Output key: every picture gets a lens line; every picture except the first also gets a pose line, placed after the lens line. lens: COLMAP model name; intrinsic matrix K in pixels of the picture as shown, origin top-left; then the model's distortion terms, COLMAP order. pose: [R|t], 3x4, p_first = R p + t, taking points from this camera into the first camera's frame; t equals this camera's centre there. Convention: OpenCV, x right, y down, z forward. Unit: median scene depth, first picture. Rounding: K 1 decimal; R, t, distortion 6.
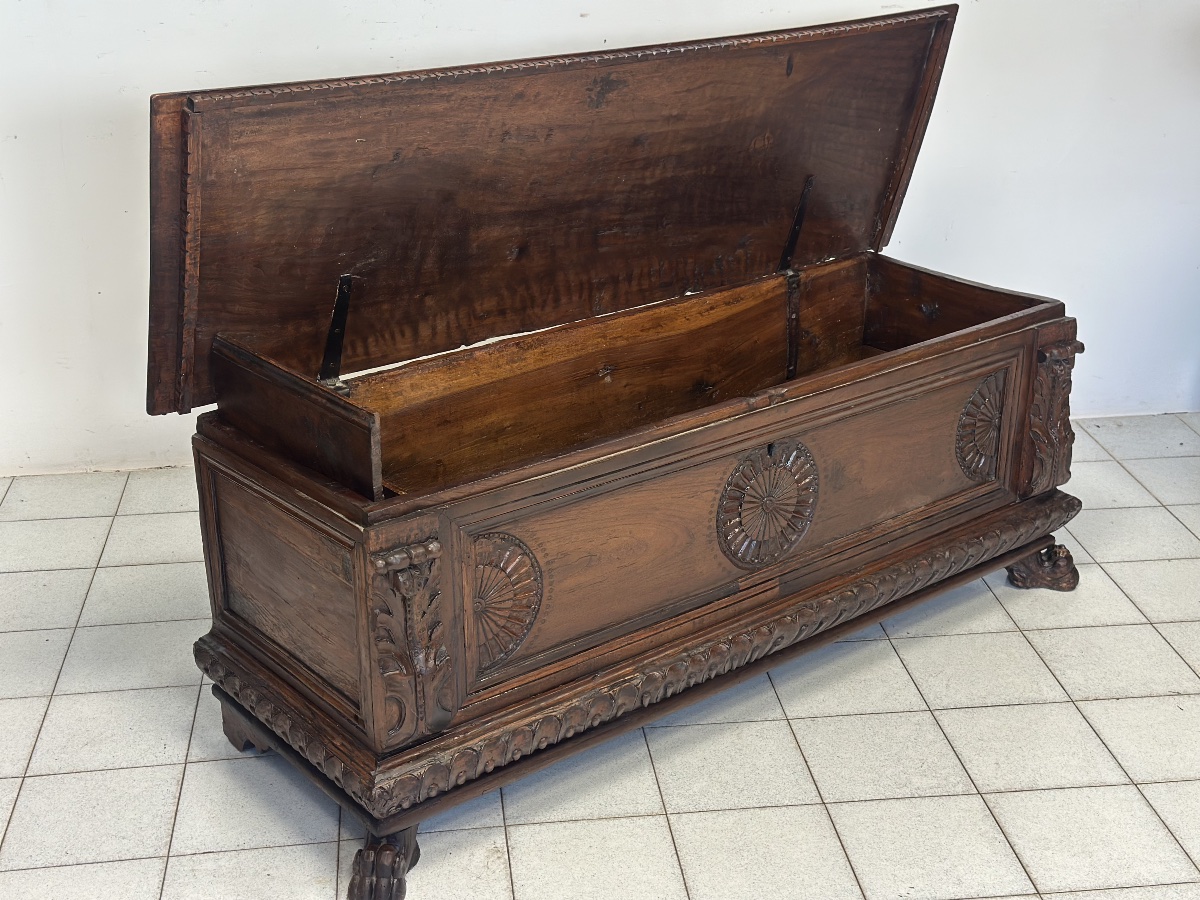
lens RADIAL K [[1676.5, 0, 600.0], [0, 1676.5, 450.0], [0, 0, 1]] dist [0.162112, -0.176982]
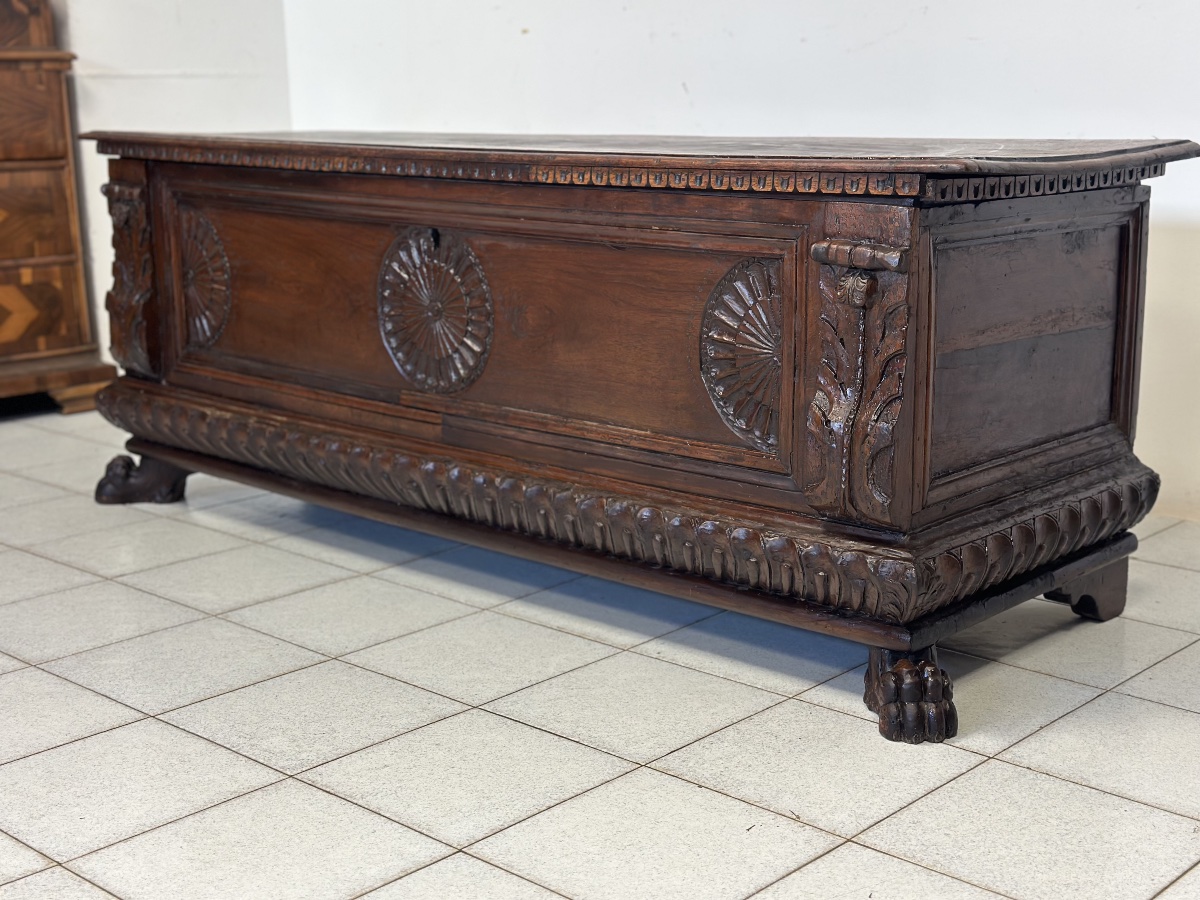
lens RADIAL K [[1676.5, 0, 600.0], [0, 1676.5, 450.0], [0, 0, 1]] dist [0.162112, -0.176982]
pose [[0.139820, 0.218706, -0.965722, 0.936484], [-0.363718, 0.918465, 0.155344, -0.062858], [0.920956, 0.329530, 0.207967, 0.955817]]
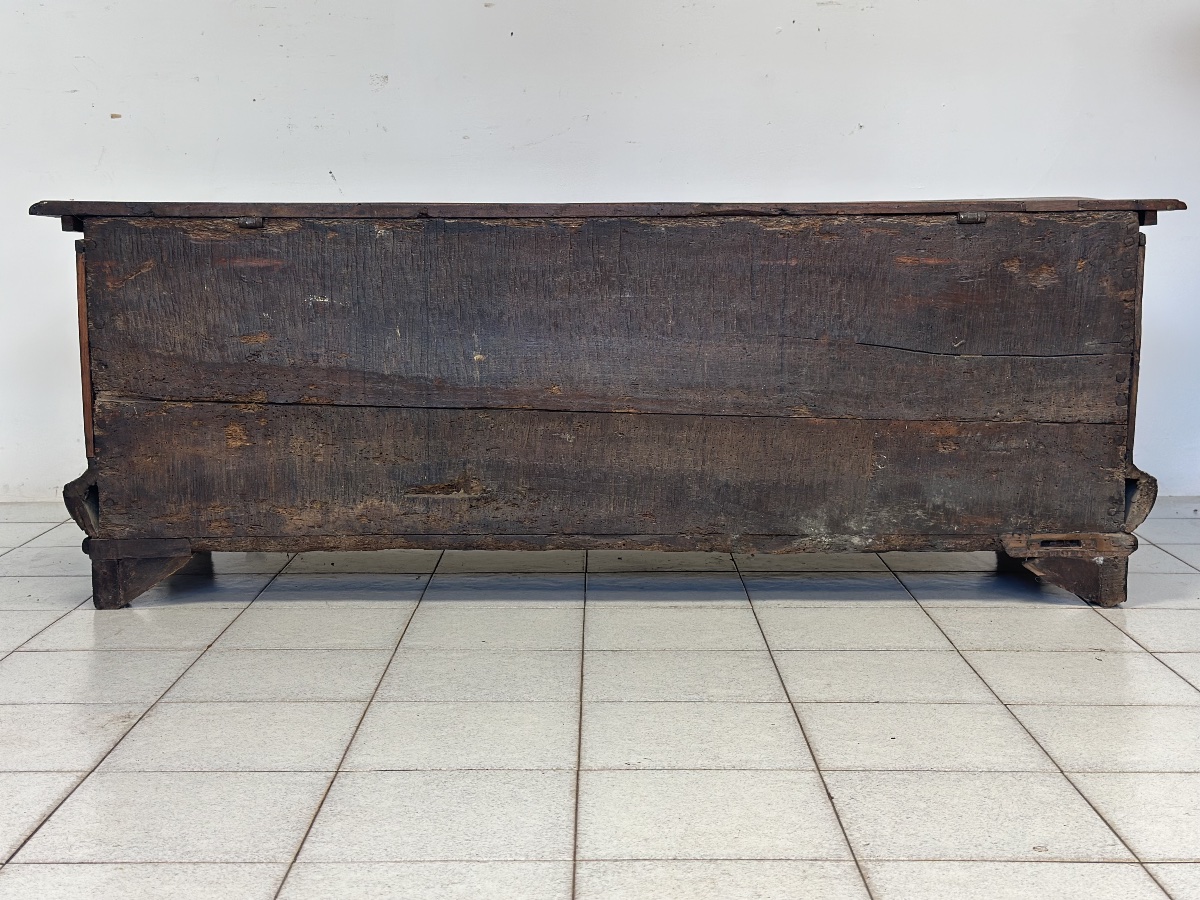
lens RADIAL K [[1665.9, 0, 607.4], [0, 1665.9, 447.5], [0, 0, 1]] dist [0.191167, -0.385626]
pose [[0.781342, 0.090302, -0.617535, 0.720458], [-0.242920, 0.955451, -0.167642, 0.225133], [0.574886, 0.280997, 0.768470, 0.373175]]
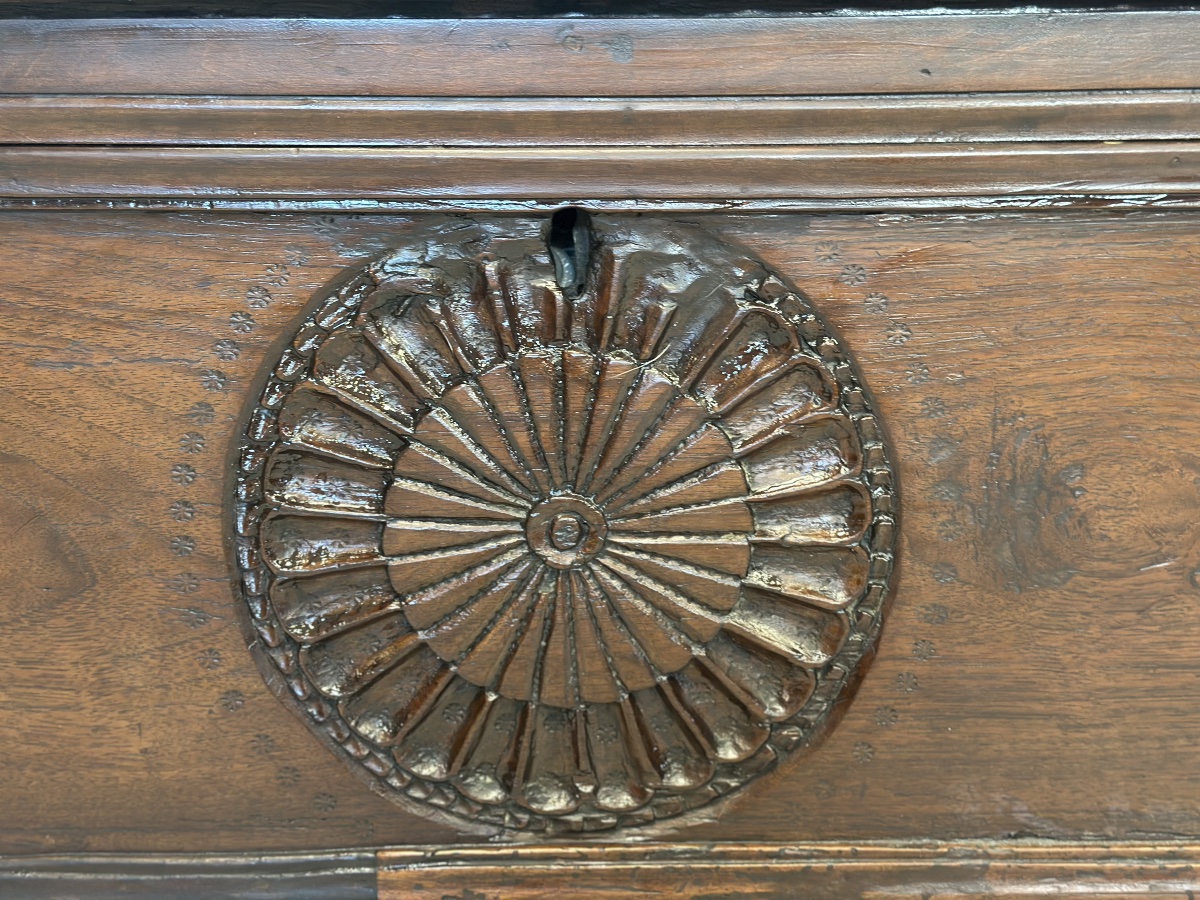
lens RADIAL K [[1676.5, 0, 600.0], [0, 1676.5, 450.0], [0, 0, 1]] dist [0.162112, -0.176982]
pose [[0.779528, 0.123751, -0.614021, 0.239550], [-0.230159, 0.968302, -0.097044, 0.043167], [0.582549, 0.216971, 0.783301, 0.860206]]
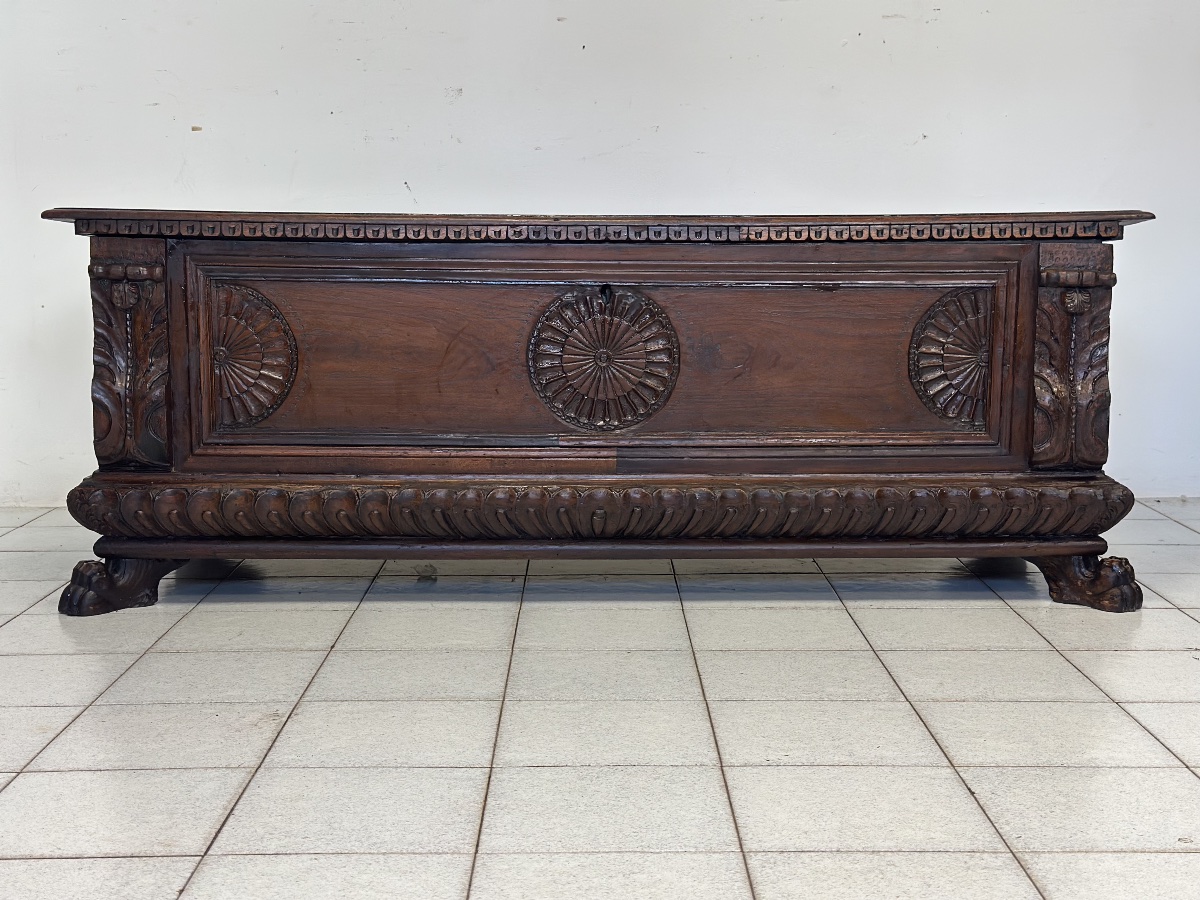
lens RADIAL K [[1665.9, 0, 607.4], [0, 1665.9, 447.5], [0, 0, 1]] dist [0.191167, -0.385626]
pose [[0.784735, 0.089016, -0.613407, 0.690139], [-0.239277, 0.956427, -0.167314, 0.239655], [0.571785, 0.278071, 0.771841, 0.315527]]
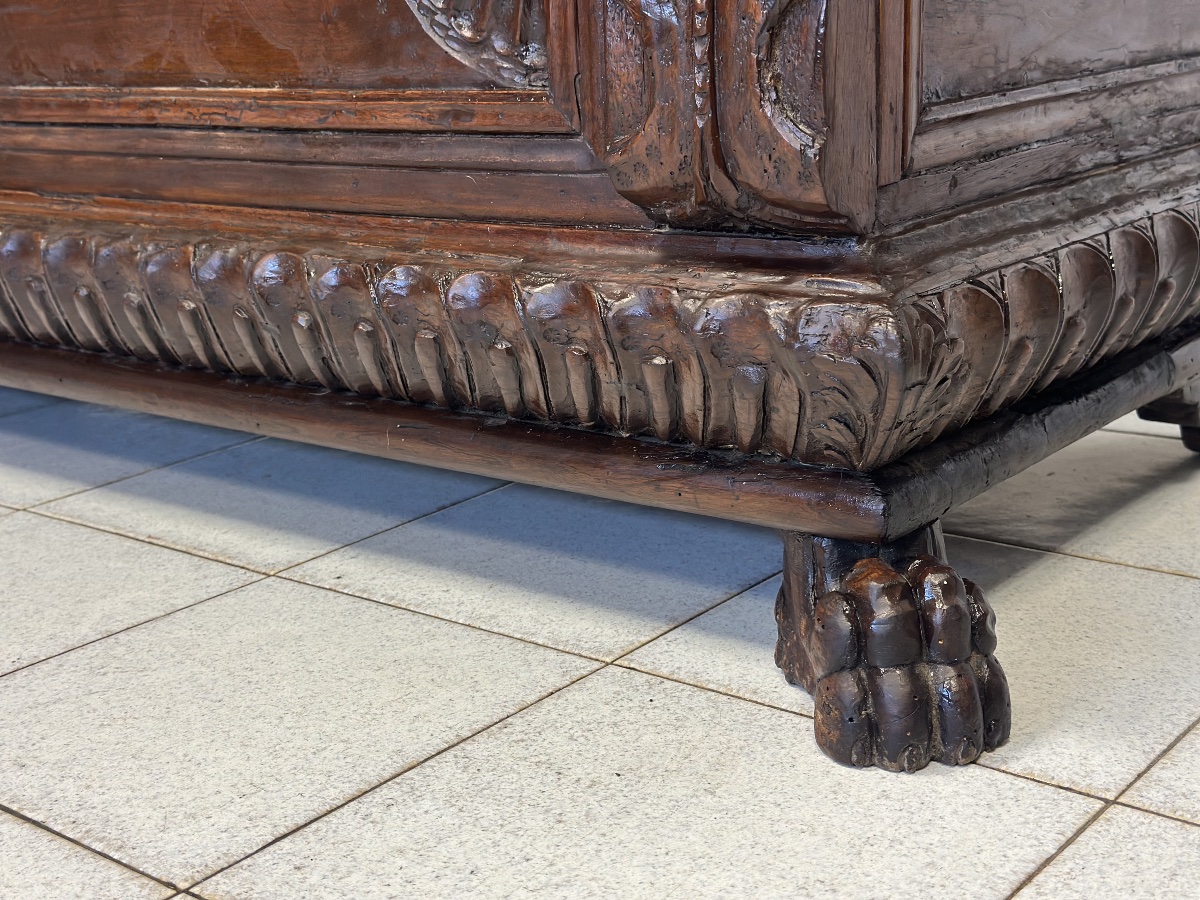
lens RADIAL K [[1676.5, 0, 600.0], [0, 1676.5, 450.0], [0, 0, 1]] dist [0.162112, -0.176982]
pose [[0.199711, 0.256779, -0.945611, 0.565863], [-0.324424, 0.927949, 0.183466, 0.022056], [0.924589, 0.270138, 0.268627, 1.116804]]
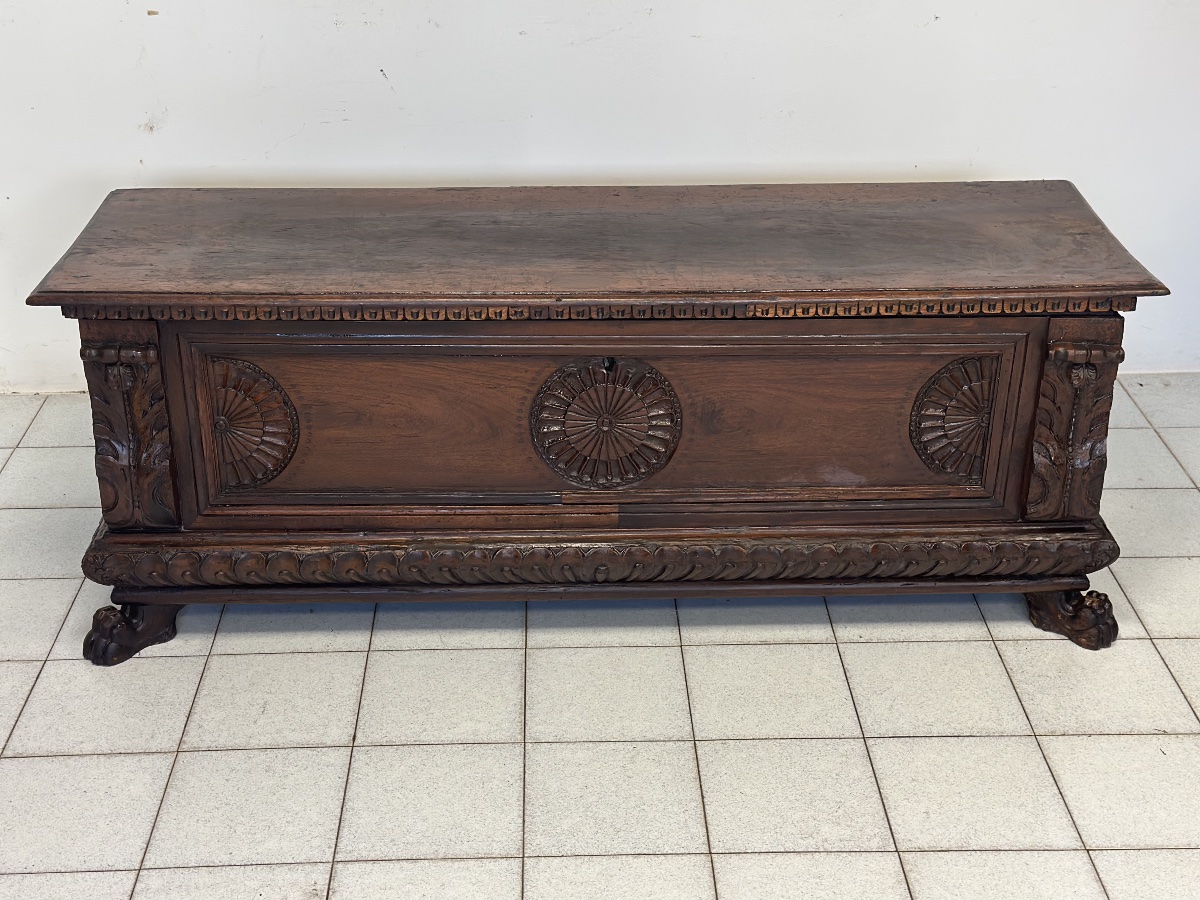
lens RADIAL K [[1676.5, 0, 600.0], [0, 1676.5, 450.0], [0, 0, 1]] dist [0.162112, -0.176982]
pose [[0.797818, 0.280116, -0.533874, 0.612277], [-0.234159, 0.959963, 0.153752, -0.097253], [0.555568, 0.002346, 0.831468, 0.238676]]
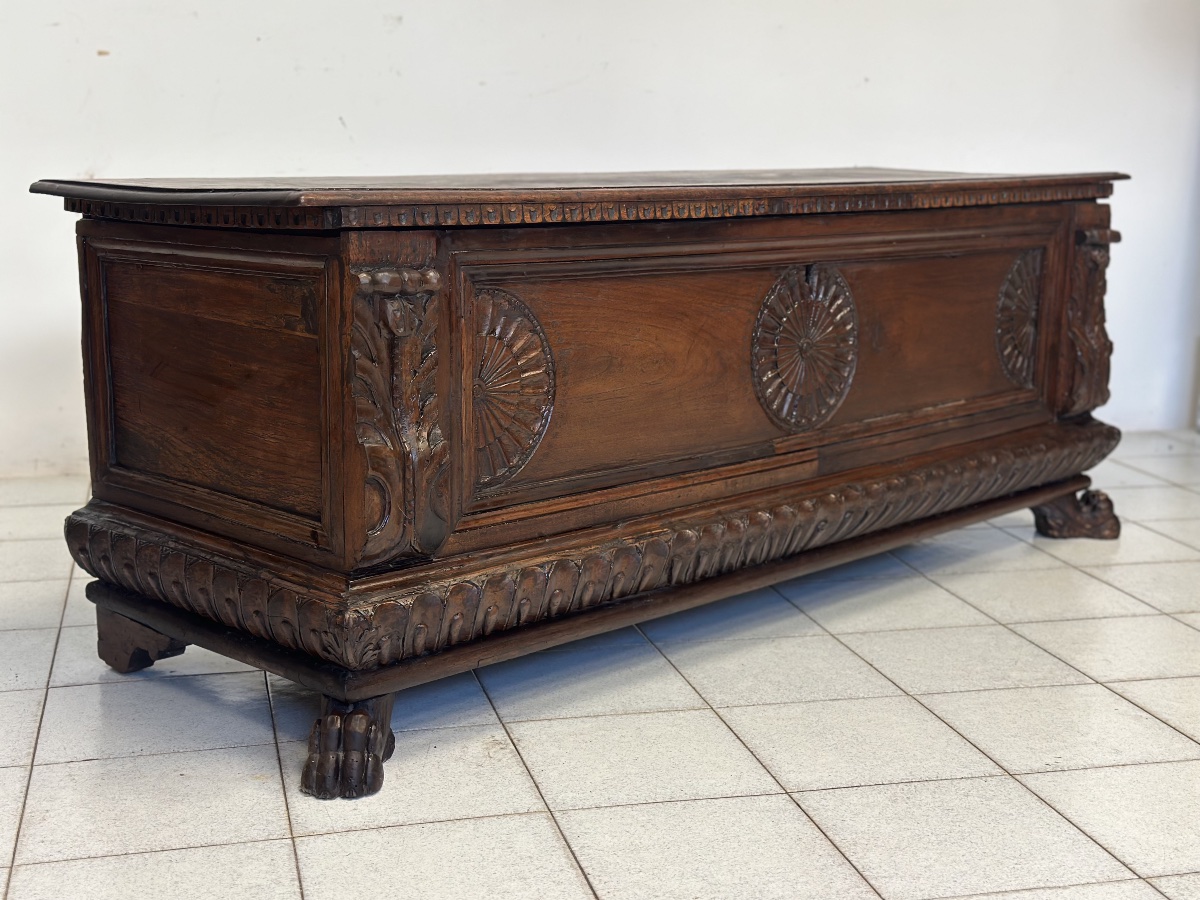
lens RADIAL K [[1692.2, 0, 600.0], [0, 1692.2, 450.0], [0, 0, 1]] dist [0.108750, -0.000739]
pose [[0.992068, -0.004540, 0.125622, -0.103063], [0.029209, 0.980319, -0.195246, 0.243467], [-0.122263, 0.197366, 0.972676, 0.238740]]
